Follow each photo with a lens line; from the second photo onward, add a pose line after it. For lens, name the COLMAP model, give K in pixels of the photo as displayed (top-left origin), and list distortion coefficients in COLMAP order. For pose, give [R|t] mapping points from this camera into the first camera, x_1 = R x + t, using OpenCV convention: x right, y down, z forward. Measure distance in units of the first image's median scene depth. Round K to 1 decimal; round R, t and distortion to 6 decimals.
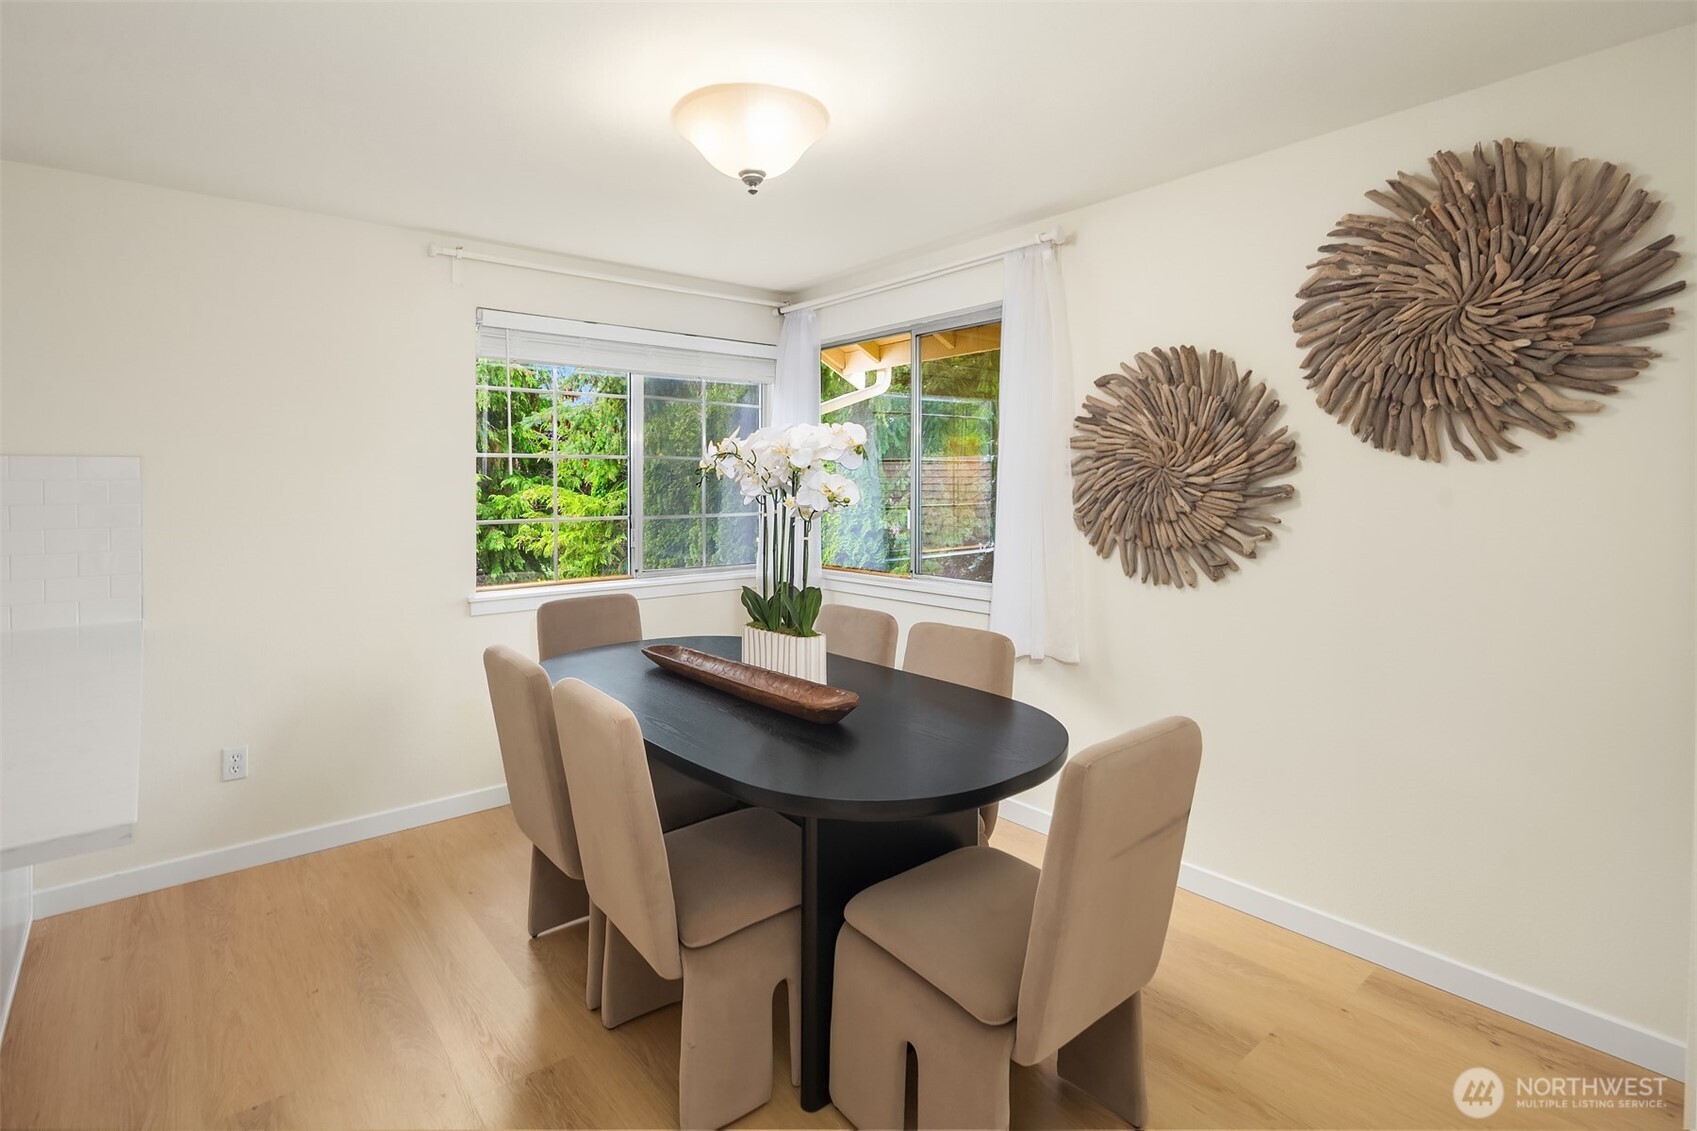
lens RADIAL K [[834.7, 0, 809.5], [0, 834.7, 495.7], [0, 0, 1]] dist [0.002191, -0.003072]
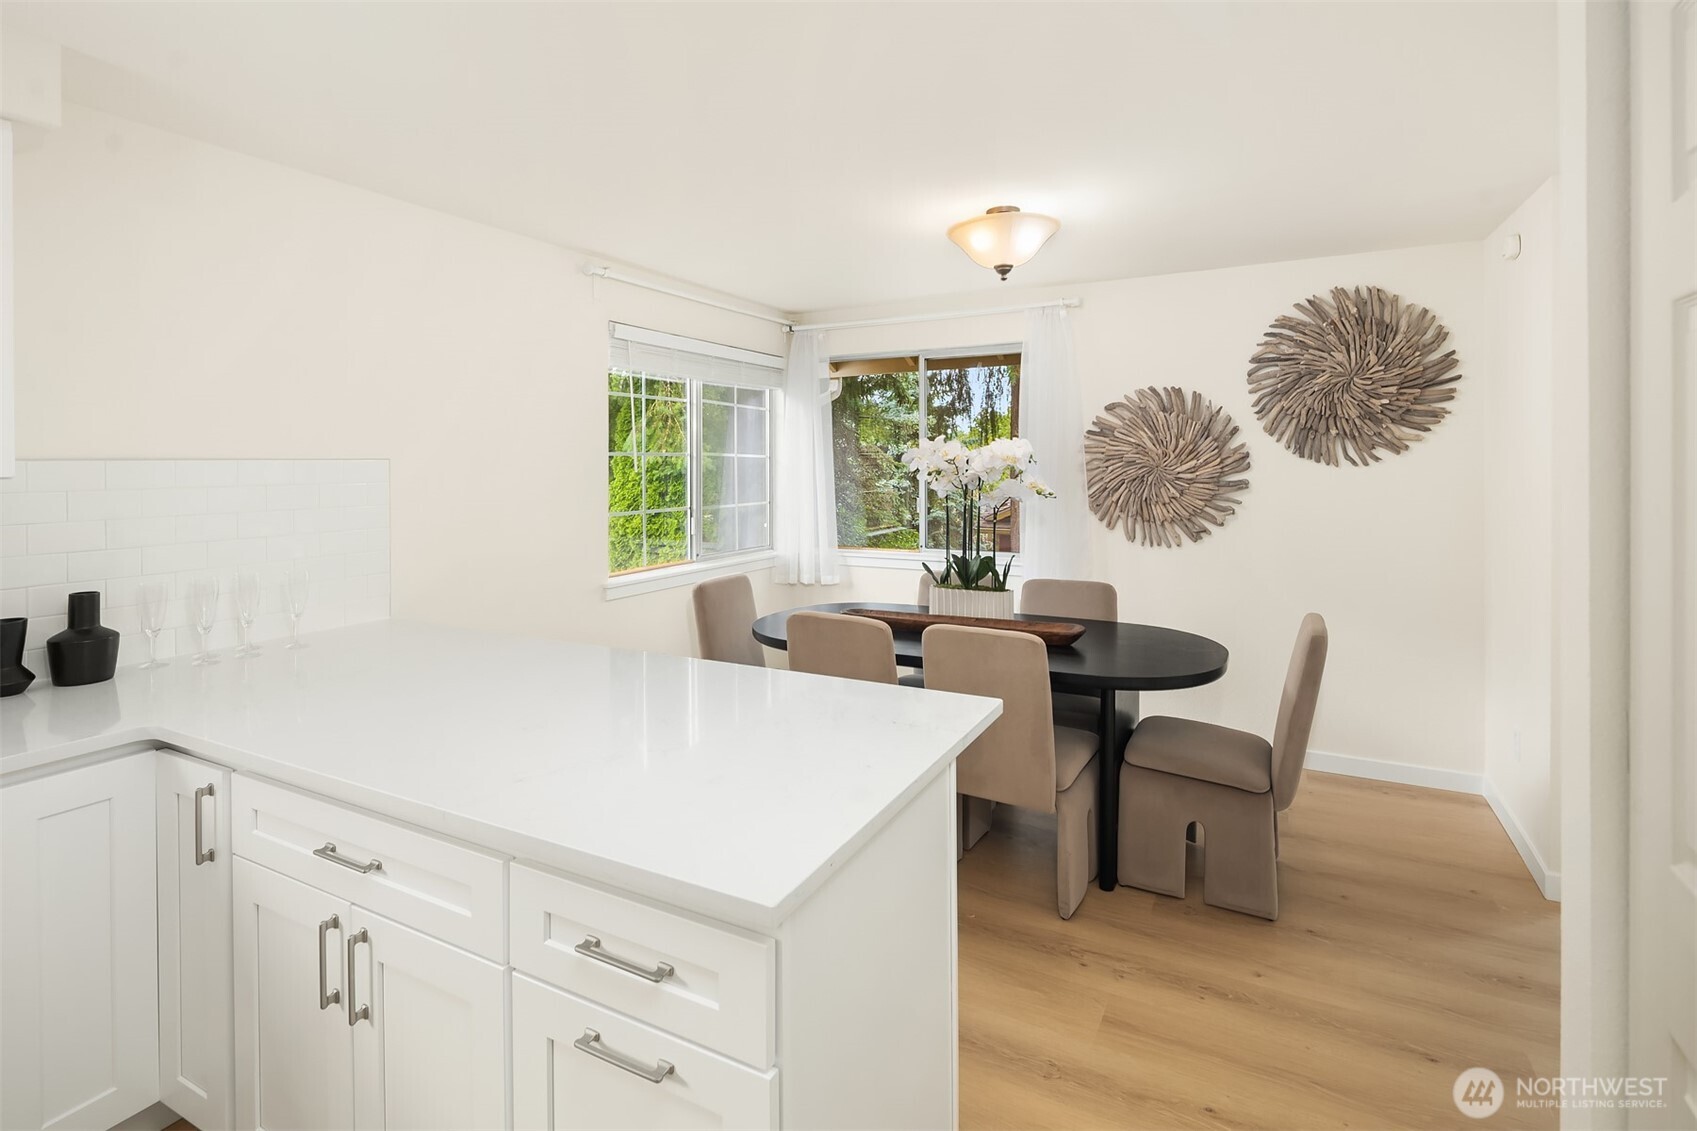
lens RADIAL K [[834.7, 0, 820.3], [0, 834.7, 466.7], [0, 0, 1]] dist [0.002191, -0.003072]
pose [[0.928325, -0.002381, 0.371762, -0.848926], [0.007602, 0.999892, -0.012581, -0.024977], [-0.371692, 0.014505, 0.928243, -0.196610]]
